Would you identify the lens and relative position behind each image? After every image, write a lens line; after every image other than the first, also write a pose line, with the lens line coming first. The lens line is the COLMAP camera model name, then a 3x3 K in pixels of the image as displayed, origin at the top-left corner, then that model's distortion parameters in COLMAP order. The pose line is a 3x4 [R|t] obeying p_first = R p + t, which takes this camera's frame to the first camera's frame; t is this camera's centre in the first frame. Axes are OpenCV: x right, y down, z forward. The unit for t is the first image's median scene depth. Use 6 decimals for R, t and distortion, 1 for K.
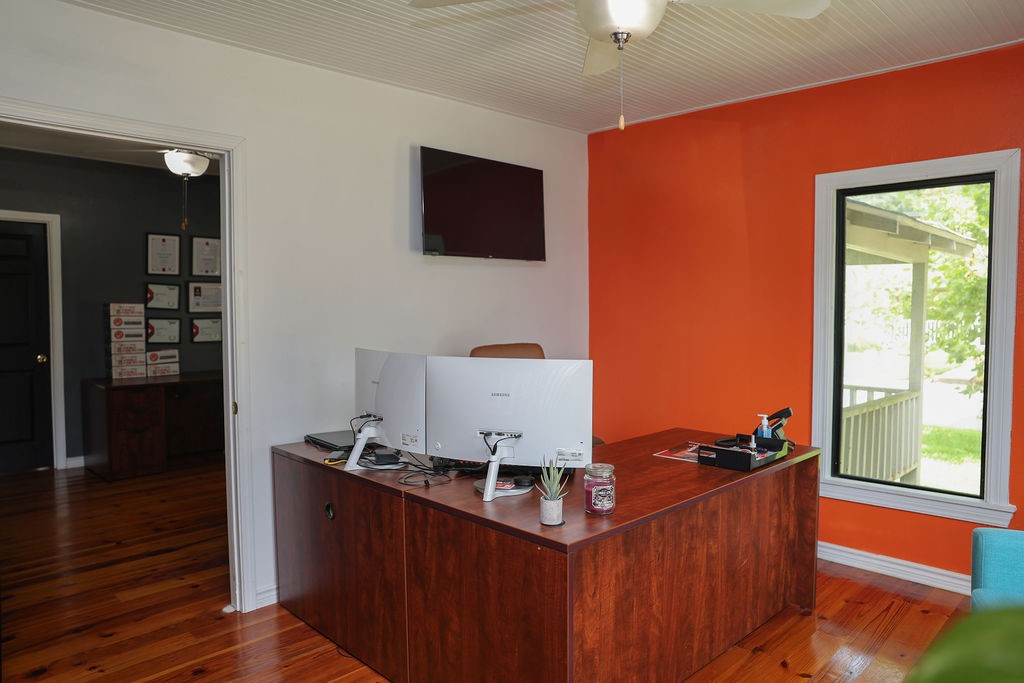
lens RADIAL K [[694.3, 0, 512.0], [0, 694.3, 337.7], [0, 0, 1]] dist [-0.106213, 0.083943]
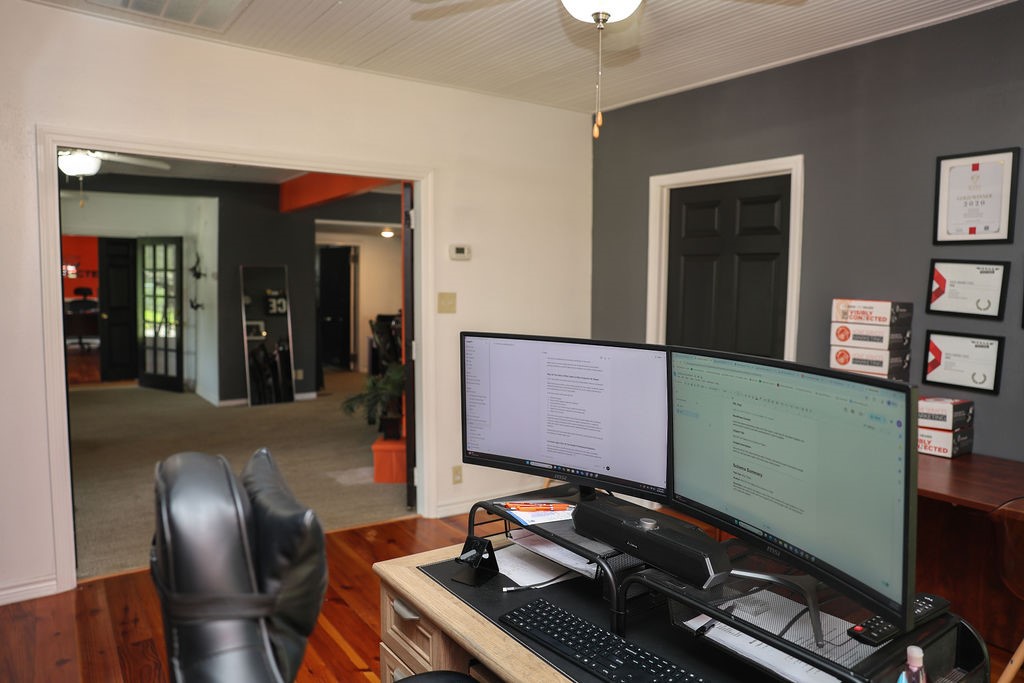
lens RADIAL K [[699.8, 0, 504.2], [0, 699.8, 334.8], [0, 0, 1]] dist [-0.058720, 0.004007]
pose [[-0.174229, 0.059336, -0.982916, 0.008522], [-0.066825, 0.995169, 0.071921, -0.042557], [0.982435, 0.078214, -0.169423, 0.799154]]
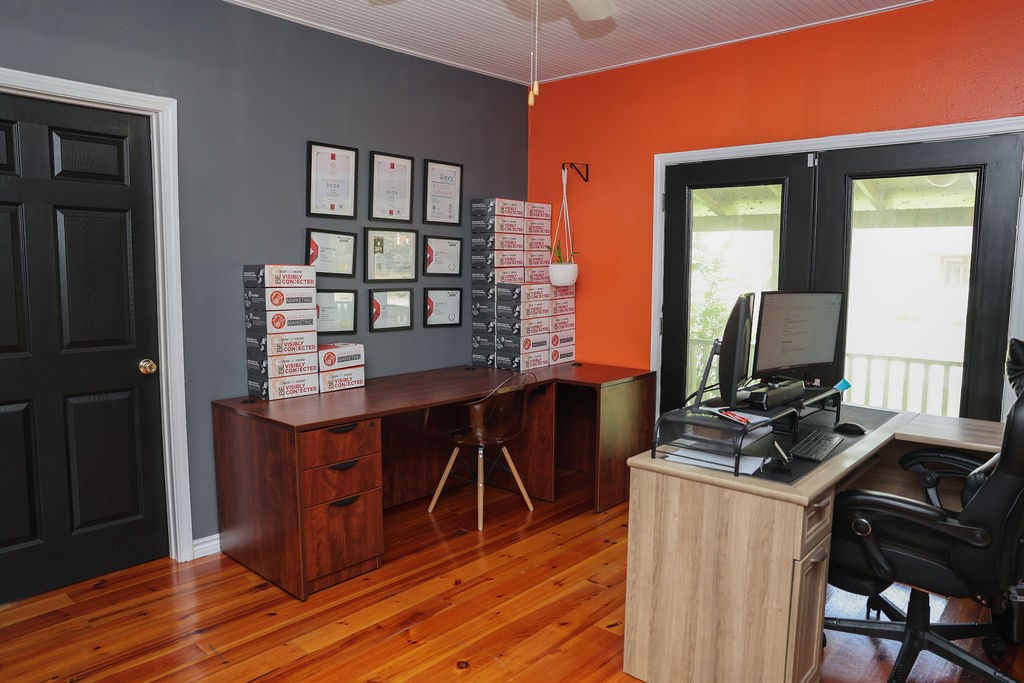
lens RADIAL K [[694.3, 0, 512.0], [0, 694.3, 337.7], [0, 0, 1]] dist [-0.106213, 0.083943]
pose [[0.998378, 0.005852, 0.056640, -0.407422], [-0.009086, 0.998332, 0.057014, -0.023976], [-0.056211, -0.057436, 0.996765, 0.409670]]
